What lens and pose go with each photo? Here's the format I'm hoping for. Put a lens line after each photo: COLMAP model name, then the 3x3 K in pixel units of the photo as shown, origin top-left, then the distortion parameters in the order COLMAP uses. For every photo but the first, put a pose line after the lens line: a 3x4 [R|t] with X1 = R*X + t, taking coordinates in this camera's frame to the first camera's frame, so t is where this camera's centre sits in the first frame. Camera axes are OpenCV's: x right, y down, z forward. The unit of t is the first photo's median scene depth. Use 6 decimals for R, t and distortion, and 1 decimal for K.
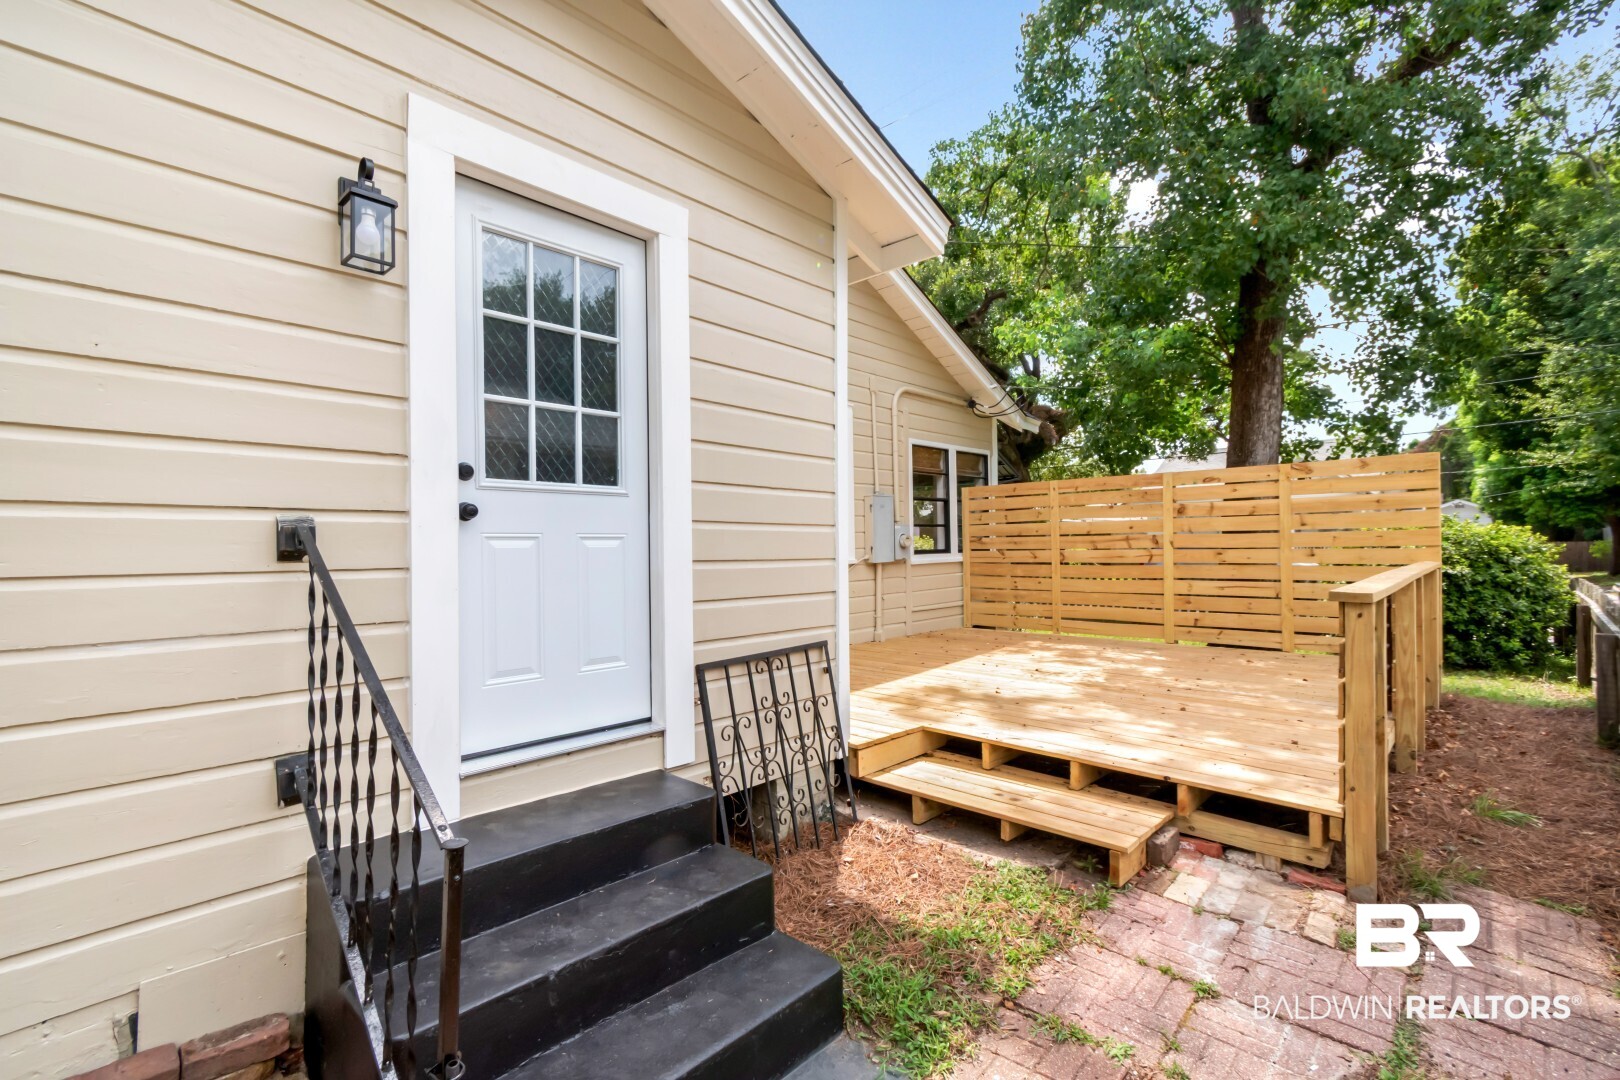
lens RADIAL K [[699.3, 0, 806.7], [0, 699.3, 536.3], [0, 0, 1]] dist [-0.013050, -0.000427]
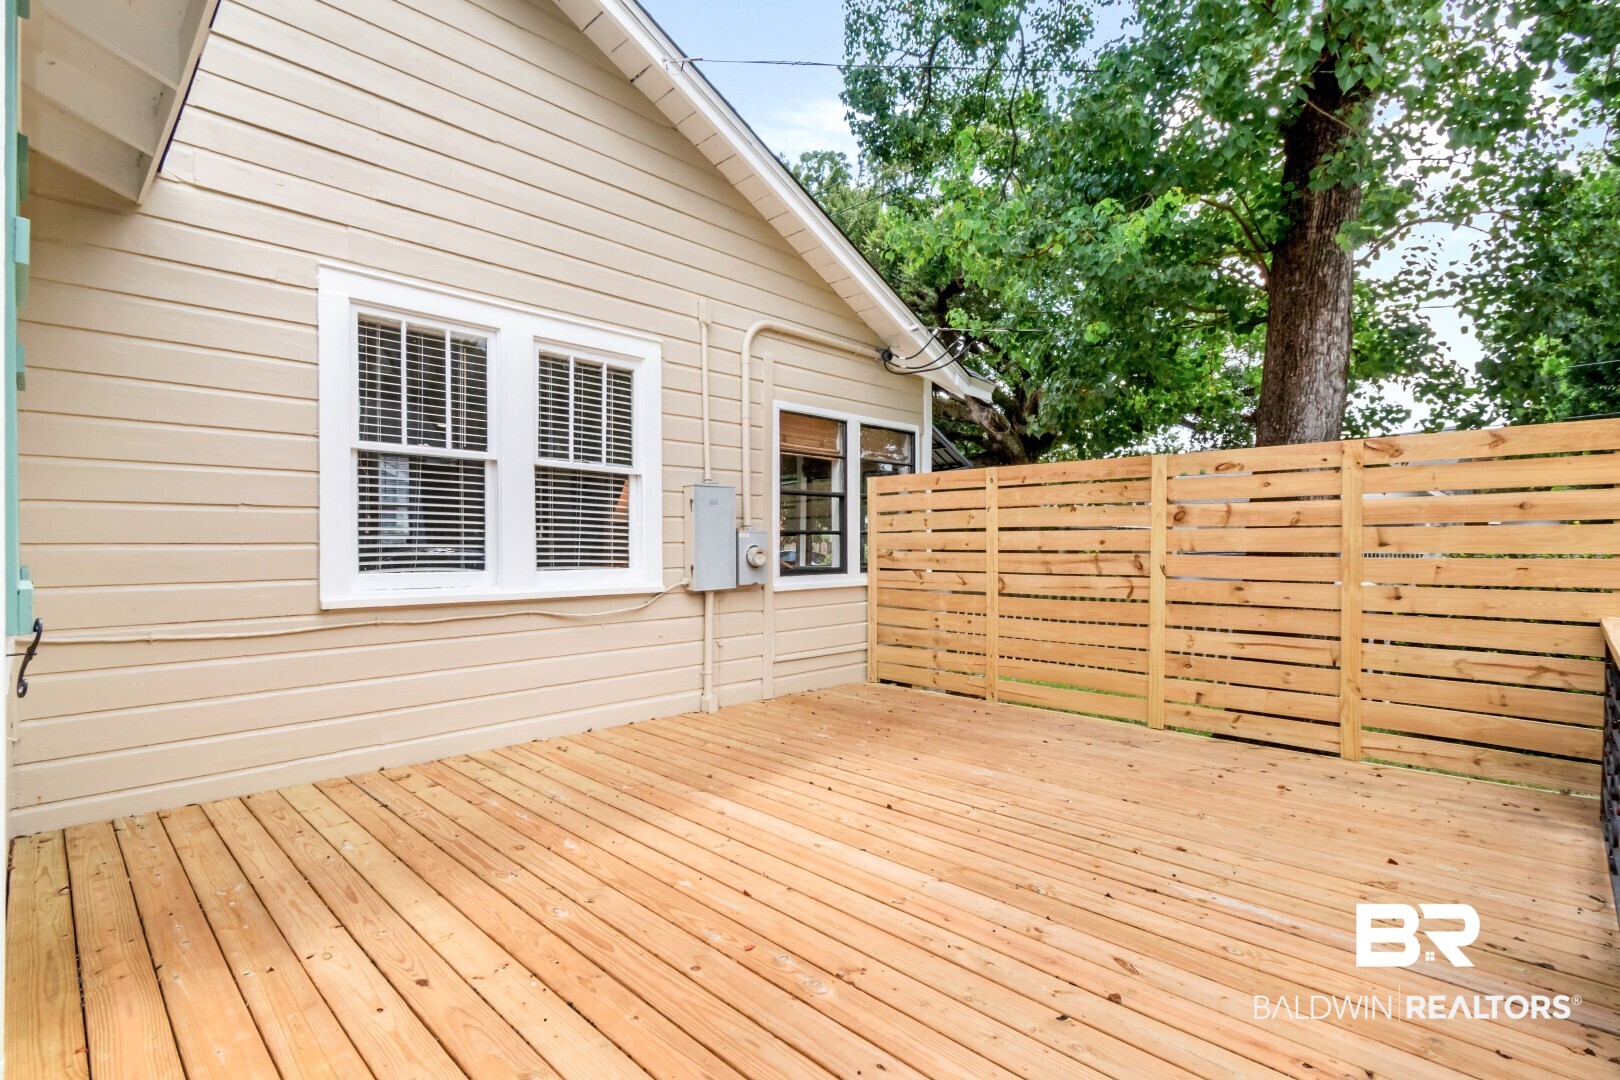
lens RADIAL K [[753.4, 0, 813.4], [0, 753.4, 547.9], [0, 0, 1]] dist [0.000383, -0.002195]
pose [[0.999874, 0.015518, 0.003419, 0.195608], [-0.015573, 0.999736, 0.016872, -0.014494], [-0.003156, -0.016923, 0.999852, 0.307594]]
